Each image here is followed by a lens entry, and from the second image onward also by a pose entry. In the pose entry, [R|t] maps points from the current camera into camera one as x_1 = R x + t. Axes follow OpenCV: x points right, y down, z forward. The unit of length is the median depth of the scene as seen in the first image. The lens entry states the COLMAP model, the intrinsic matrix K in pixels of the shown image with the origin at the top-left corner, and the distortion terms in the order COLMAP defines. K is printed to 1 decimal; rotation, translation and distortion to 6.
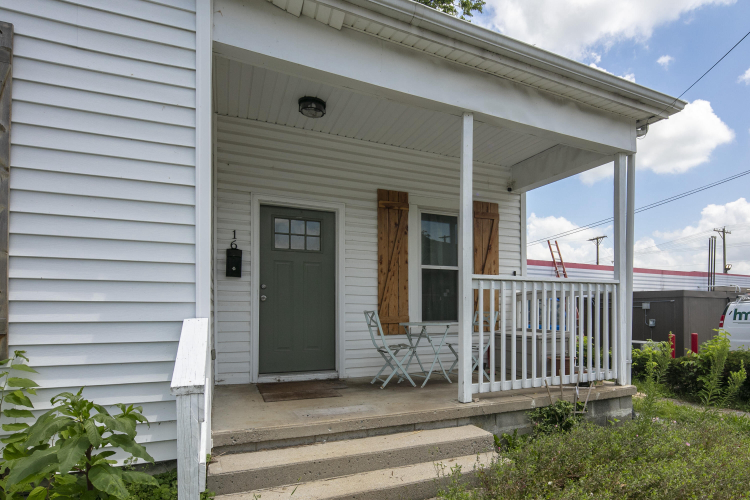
lens RADIAL K [[376.2, 0, 376.2], [0, 376.2, 310.0], [0, 0, 1]] dist [0.002160, 0.000261]
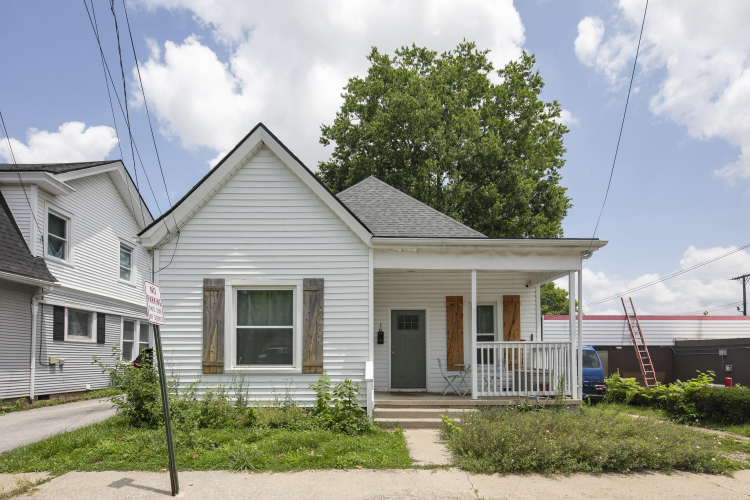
lens RADIAL K [[367.6, 0, 371.9], [0, 367.6, 251.2], [0, 0, 1]] dist [0.000753, 0.000122]
pose [[0.921811, -0.112281, -0.371023, 0.428275], [0.005352, 0.960727, -0.277444, -0.005915], [0.387603, 0.253765, 0.886209, -1.059369]]
